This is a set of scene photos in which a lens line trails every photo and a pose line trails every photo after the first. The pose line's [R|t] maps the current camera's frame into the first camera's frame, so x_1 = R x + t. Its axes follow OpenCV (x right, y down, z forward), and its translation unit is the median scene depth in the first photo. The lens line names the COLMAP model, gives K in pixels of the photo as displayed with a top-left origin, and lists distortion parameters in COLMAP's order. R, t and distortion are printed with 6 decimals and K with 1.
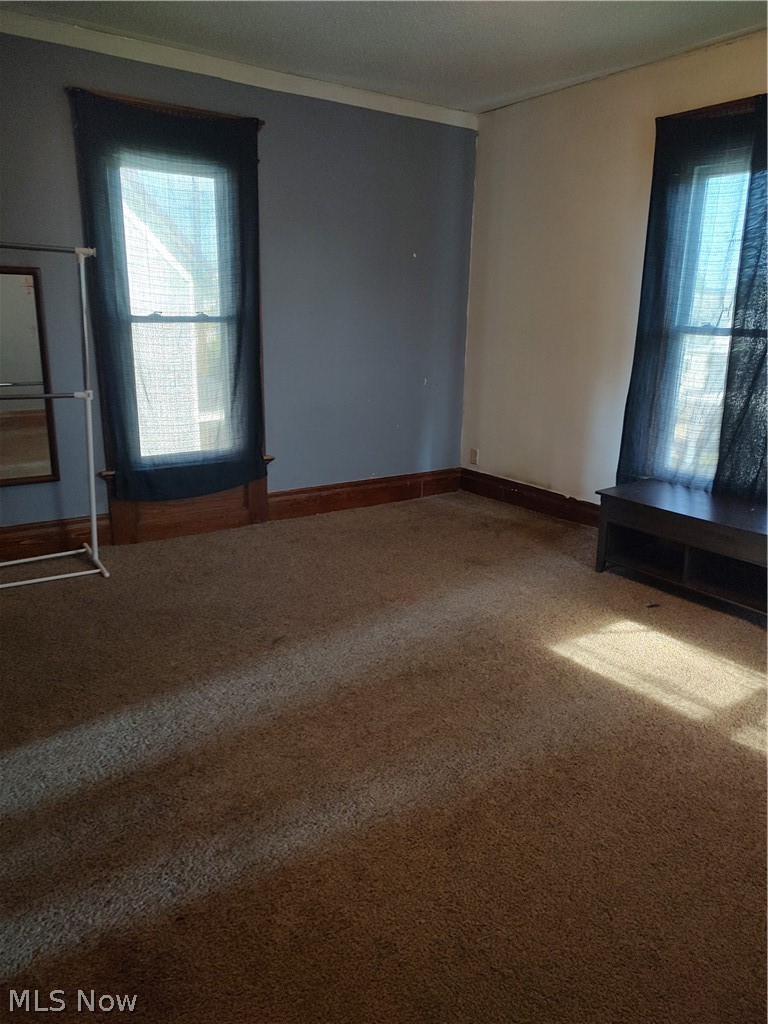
lens RADIAL K [[736.8, 0, 386.7], [0, 736.8, 508.9], [0, 0, 1]] dist [0.005866, -0.009784]
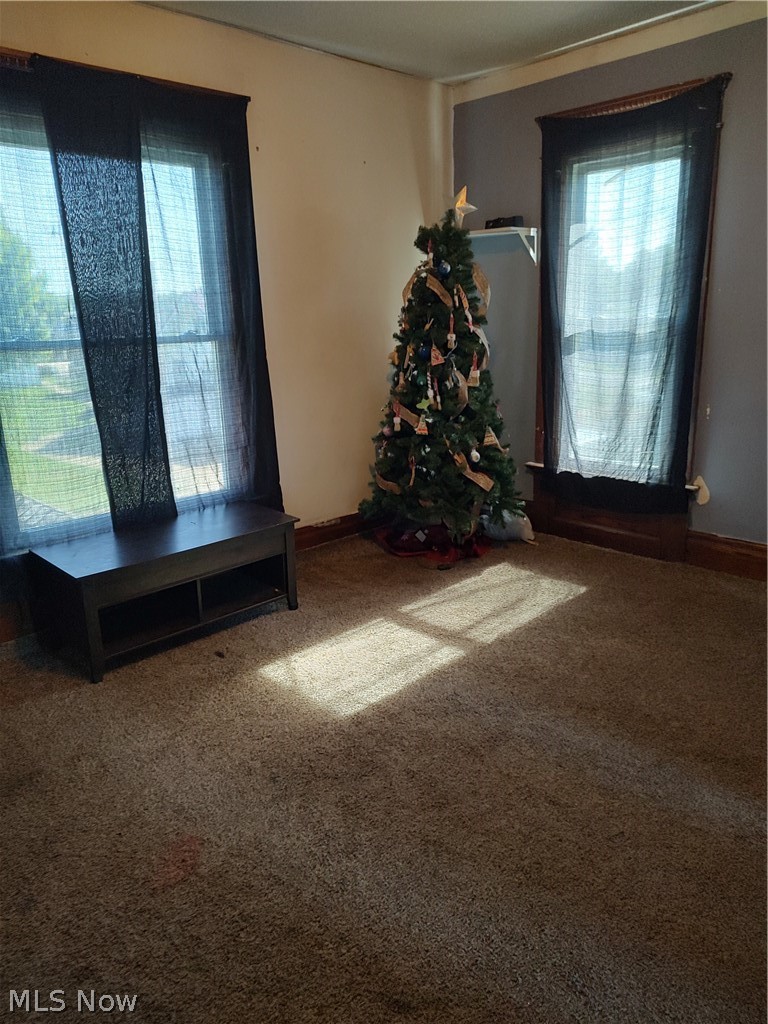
lens RADIAL K [[736.8, 0, 386.7], [0, 736.8, 508.9], [0, 0, 1]] dist [0.005866, -0.009784]
pose [[-0.132620, -0.259779, 0.956518, -0.508331], [0.318091, 0.902841, 0.289304, -0.241507], [-0.938739, 0.342627, -0.037101, 0.920954]]
